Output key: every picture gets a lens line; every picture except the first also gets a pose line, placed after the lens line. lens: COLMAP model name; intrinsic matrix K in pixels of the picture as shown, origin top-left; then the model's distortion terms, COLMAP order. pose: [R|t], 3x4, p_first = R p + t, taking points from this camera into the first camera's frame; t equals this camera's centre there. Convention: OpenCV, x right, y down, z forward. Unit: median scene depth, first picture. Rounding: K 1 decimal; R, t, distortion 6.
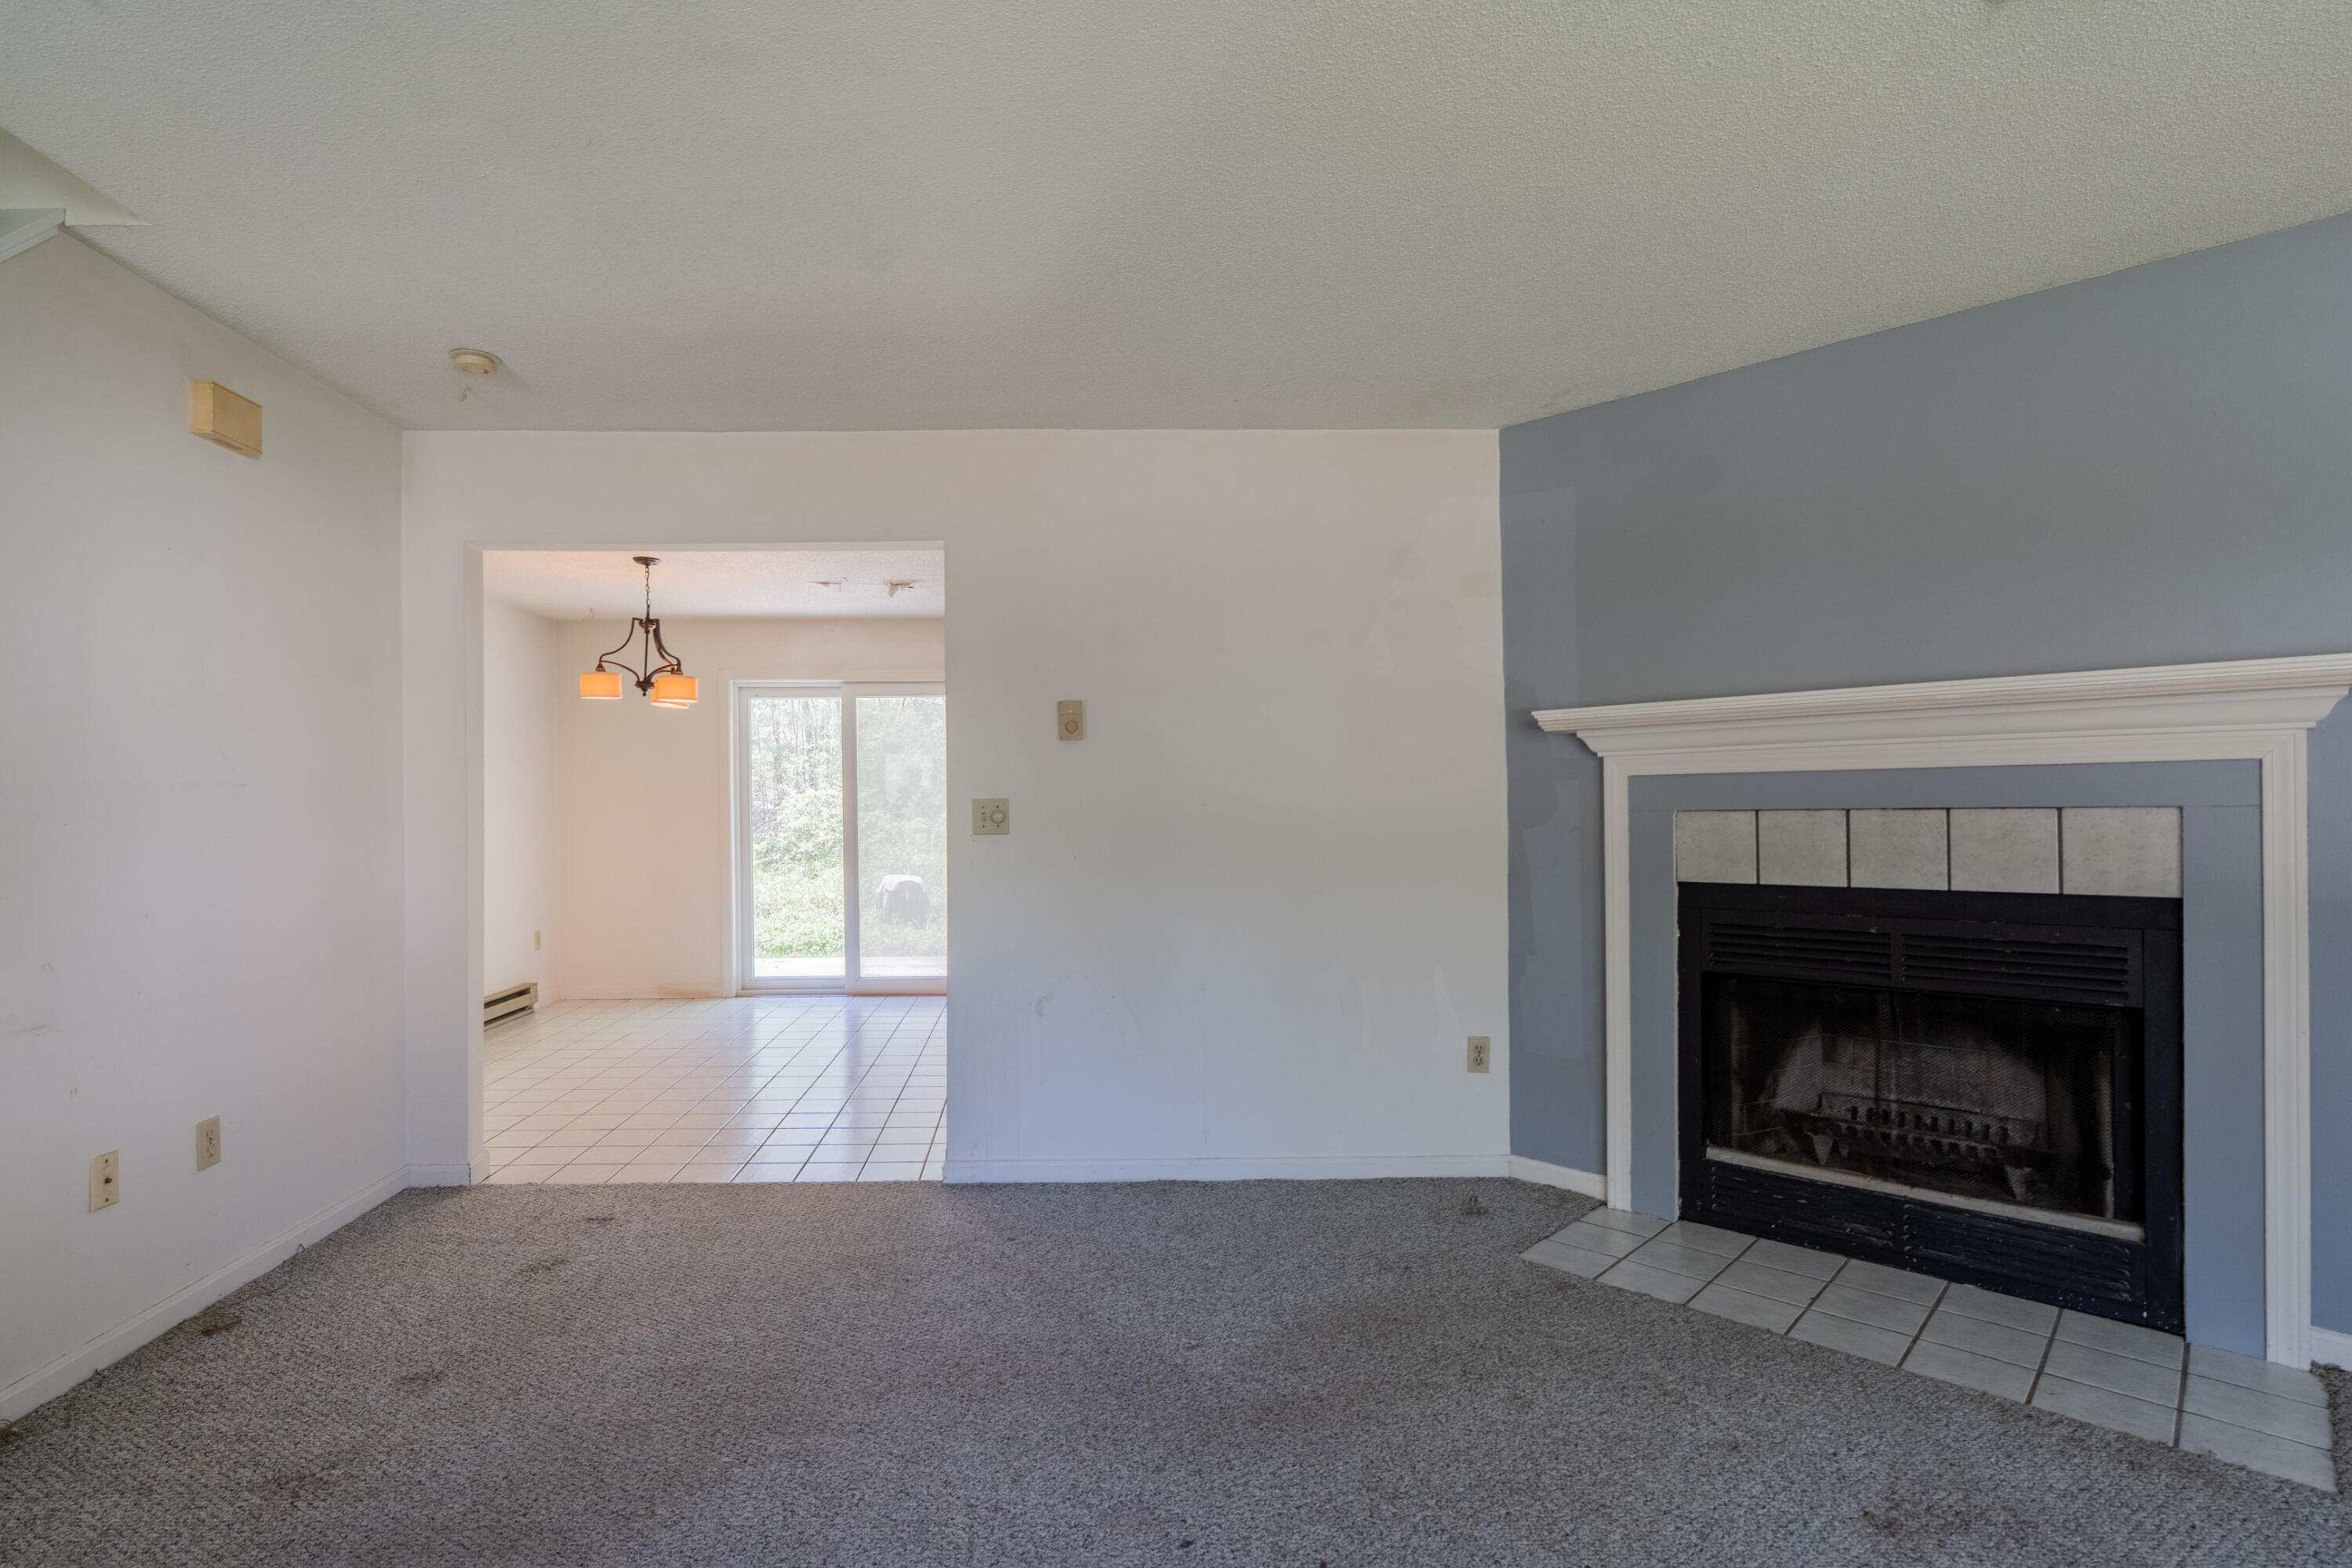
lens RADIAL K [[1129.4, 0, 1080.6], [0, 1129.4, 804.7], [0, 0, 1]] dist [-0.001442, -0.000145]
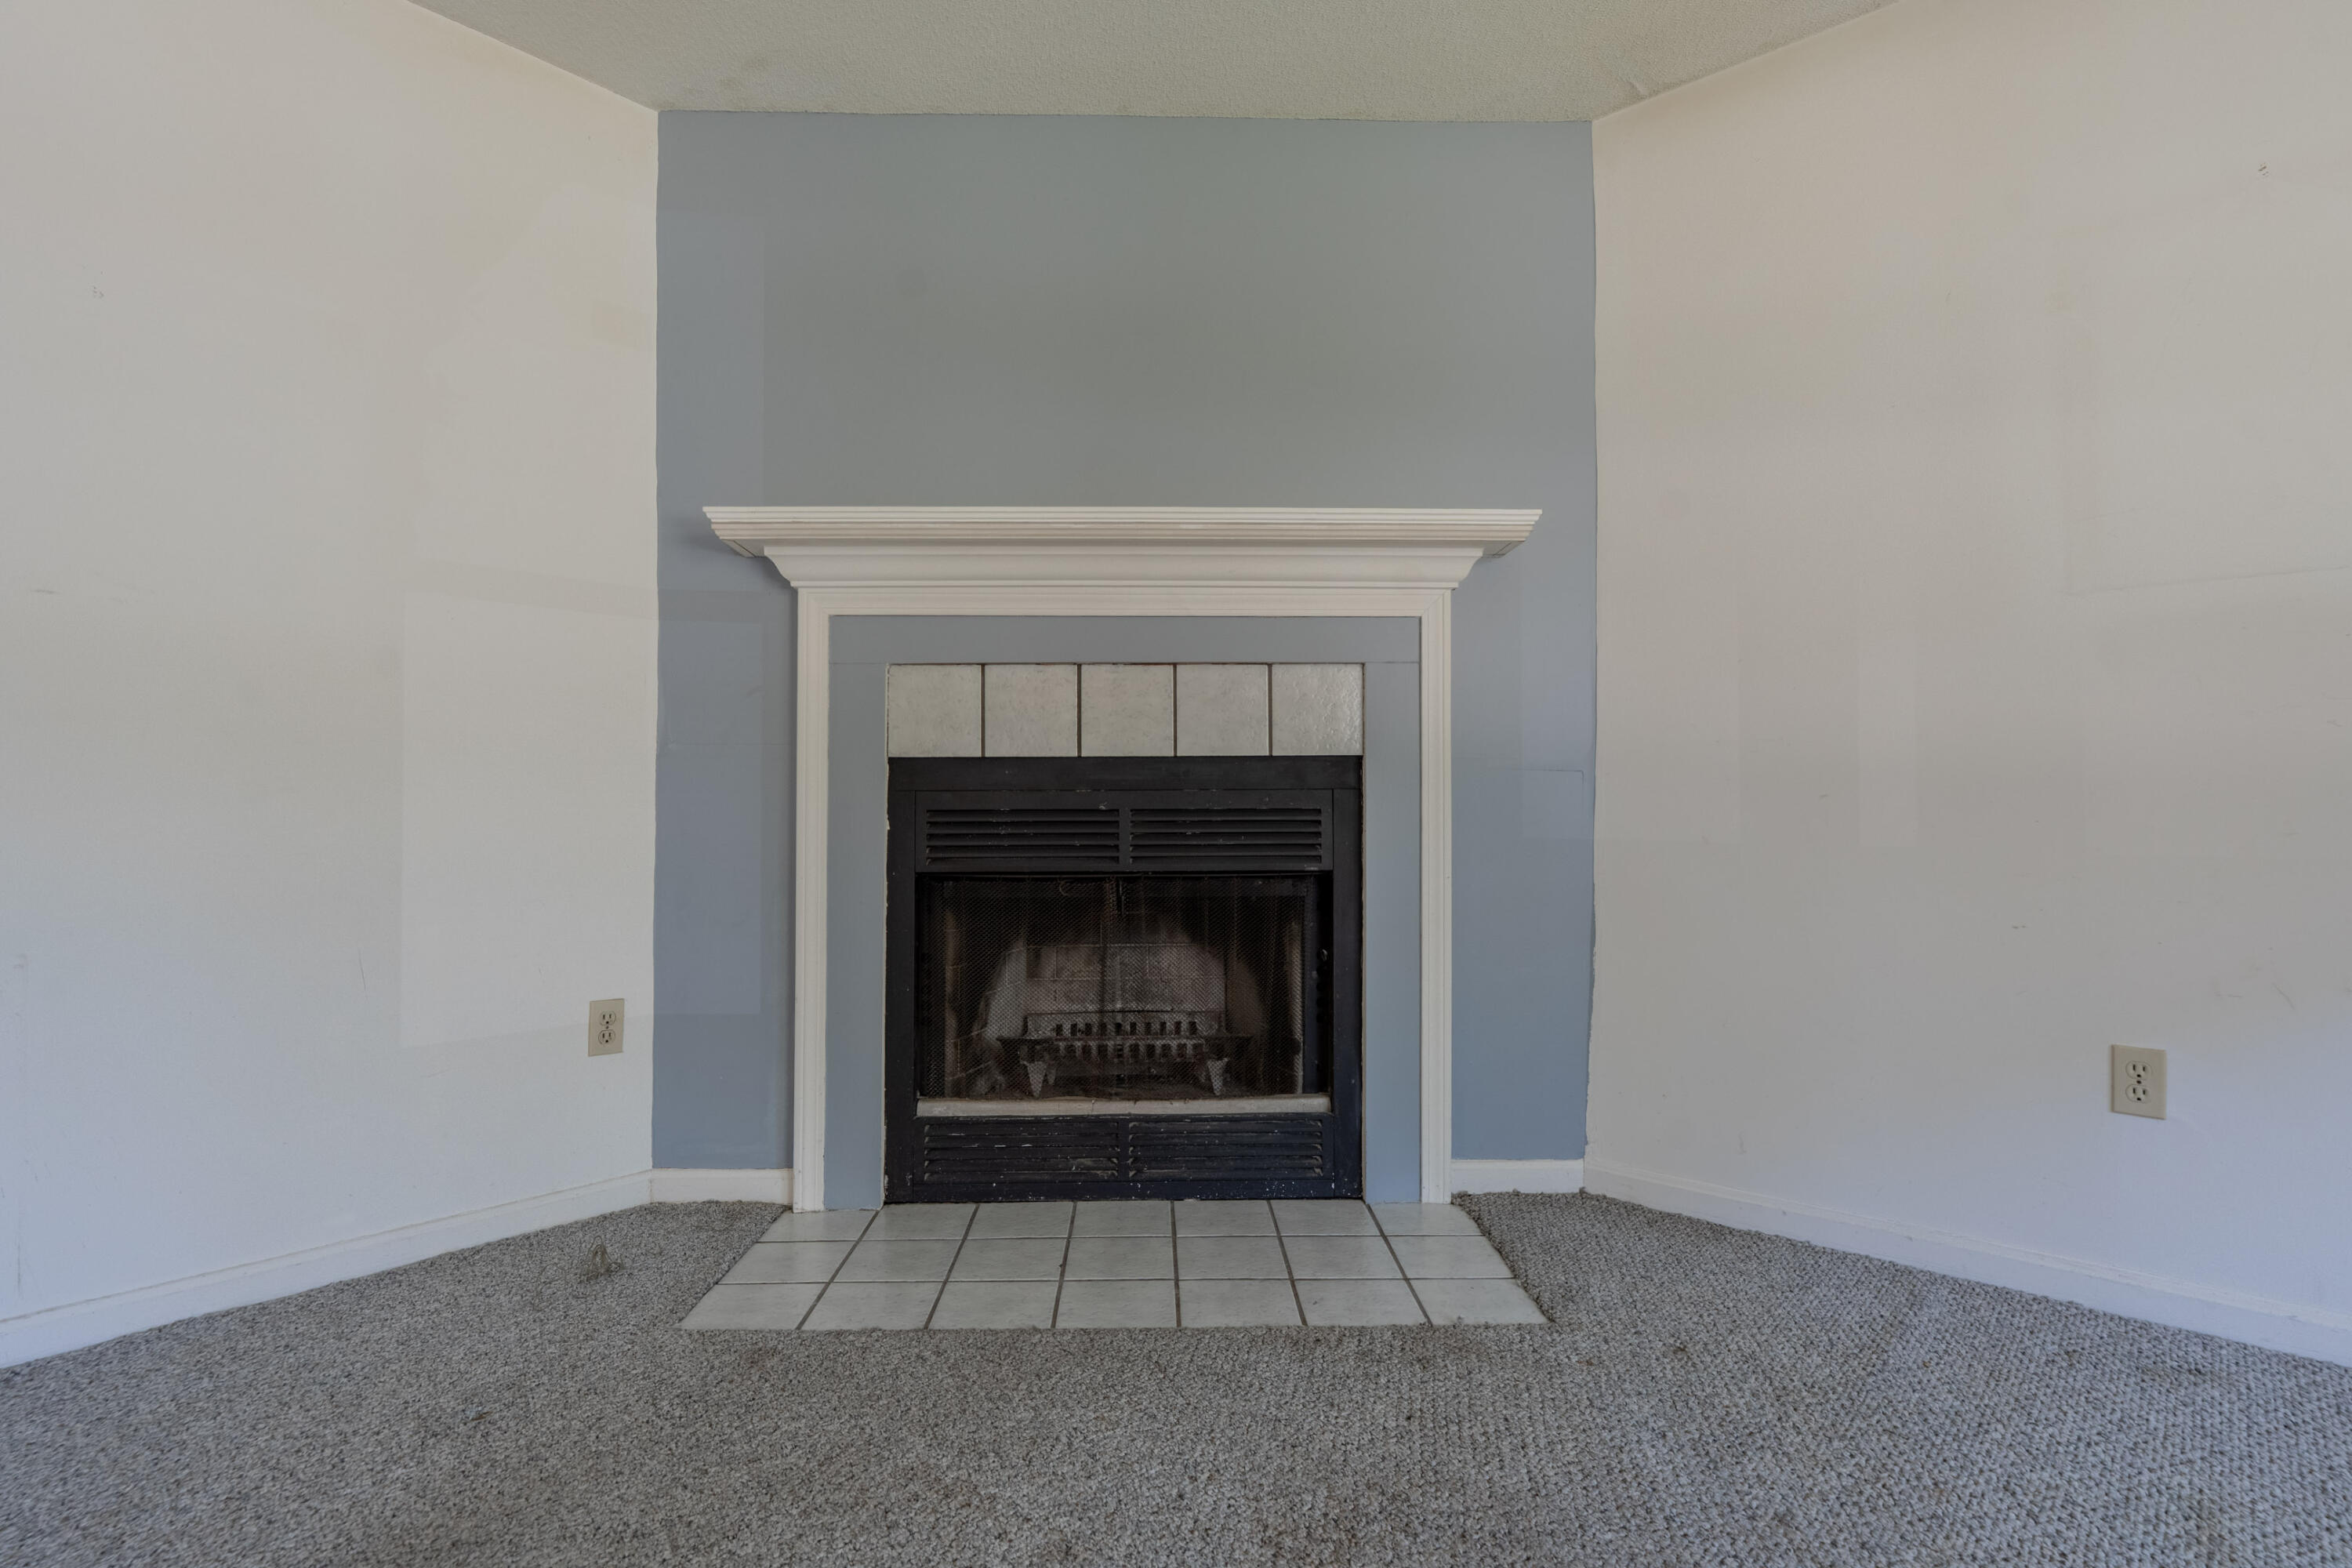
lens RADIAL K [[1164.6, 0, 1177.3], [0, 1164.6, 777.1], [0, 0, 1]] dist [-0.003086, 0.000106]
pose [[0.682267, 0.022171, 0.730767, 0.097313], [-0.008043, 0.999707, -0.022821, 0.106844], [-0.731059, 0.009692, 0.682245, 0.353529]]
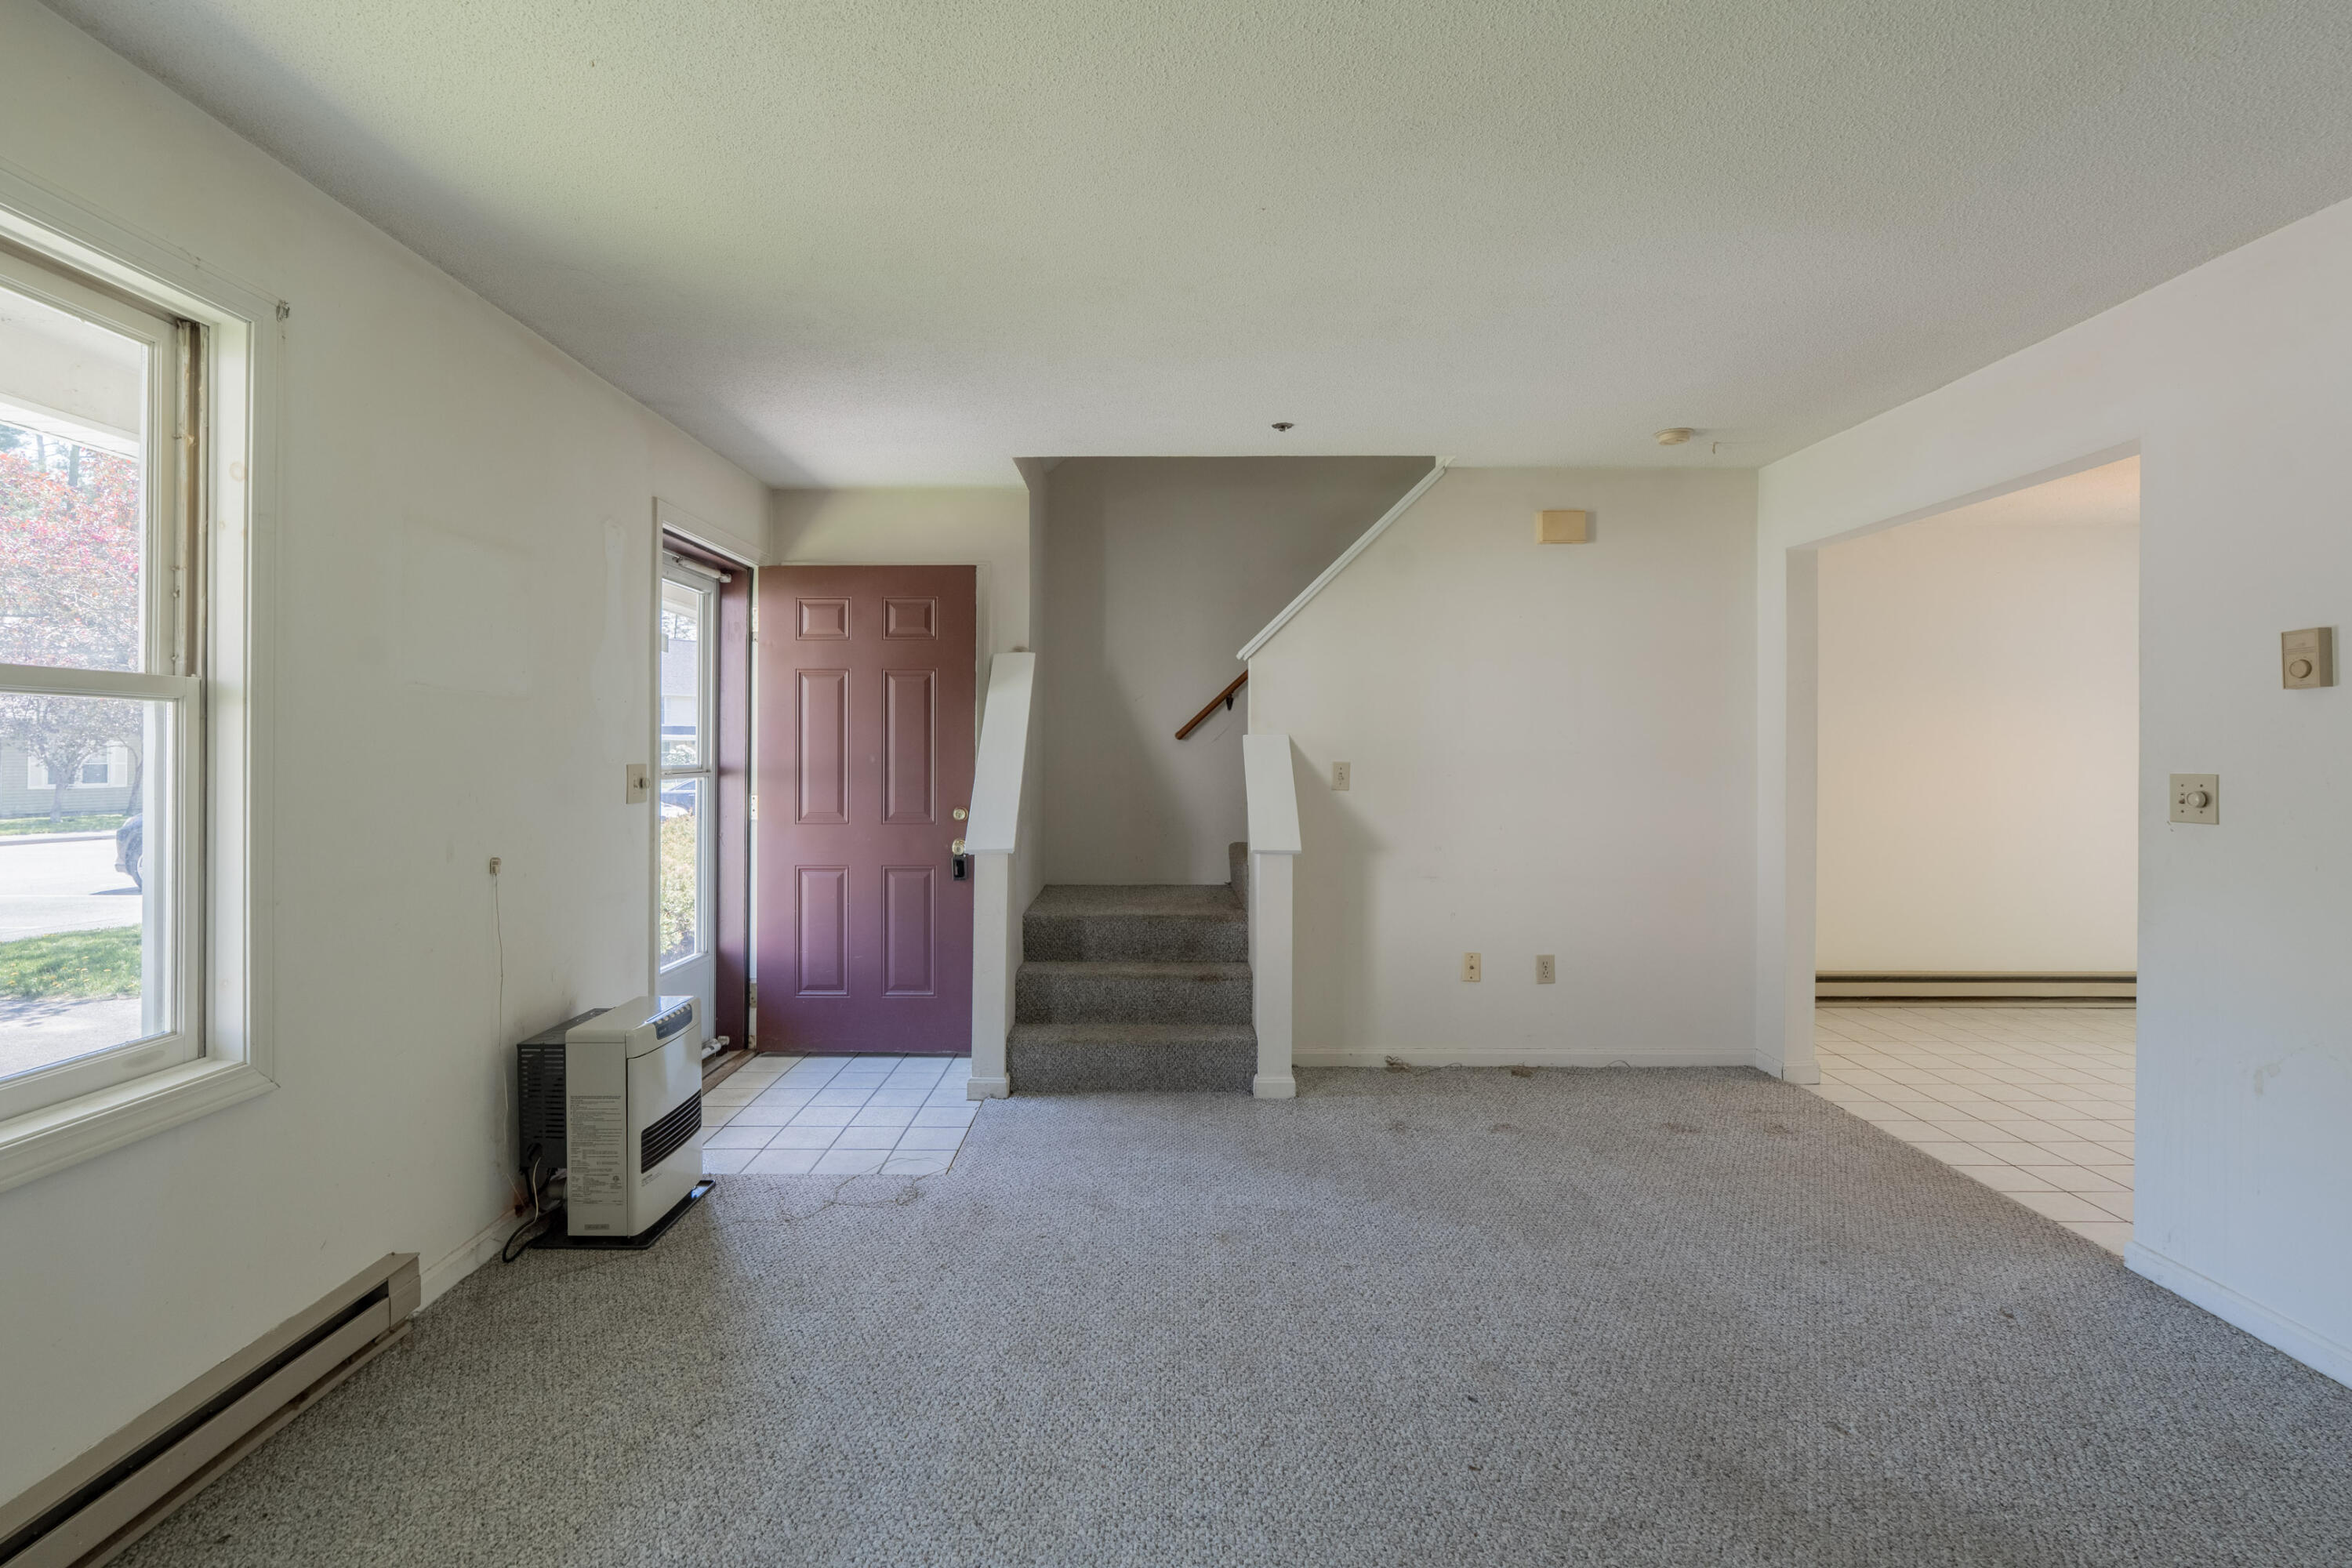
lens RADIAL K [[1103.3, 0, 1146.5], [0, 1103.3, 783.8], [0, 0, 1]] dist [-0.002523, 0.000398]
pose [[-0.031937, 0.038444, -0.998750, 0.767096], [0.002637, 0.999260, 0.038380, -0.033130], [0.999486, -0.001408, -0.032015, 0.413860]]
